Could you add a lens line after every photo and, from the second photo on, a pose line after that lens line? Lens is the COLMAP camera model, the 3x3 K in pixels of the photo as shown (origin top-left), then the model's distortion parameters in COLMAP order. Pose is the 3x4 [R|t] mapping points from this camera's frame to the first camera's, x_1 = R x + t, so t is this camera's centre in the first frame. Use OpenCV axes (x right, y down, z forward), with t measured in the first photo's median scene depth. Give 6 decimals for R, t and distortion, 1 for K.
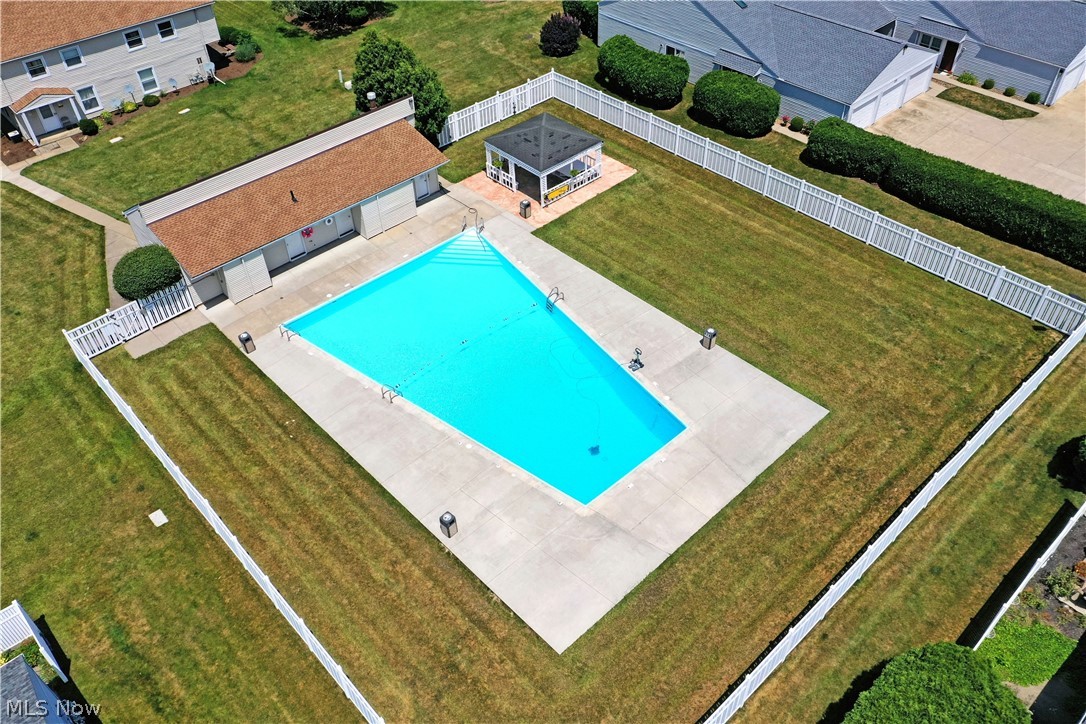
lens RADIAL K [[863.5, 0, 543.0], [0, 863.5, 362.0], [0, 0, 1]] dist [0.020862, -0.009899]
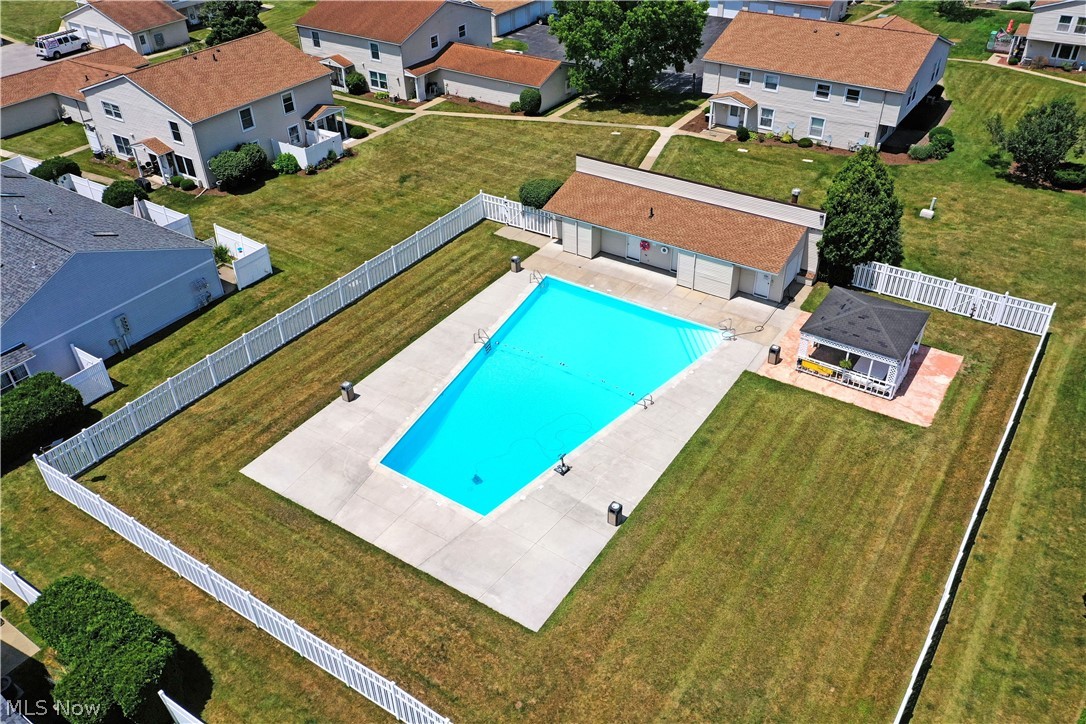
lens RADIAL K [[863.5, 0, 543.0], [0, 863.5, 362.0], [0, 0, 1]] dist [0.020862, -0.009899]
pose [[0.228130, 0.583488, -0.779422, 0.614691], [-0.647149, 0.688974, 0.326363, -0.298037], [0.727430, 0.429949, 0.534779, 0.318627]]
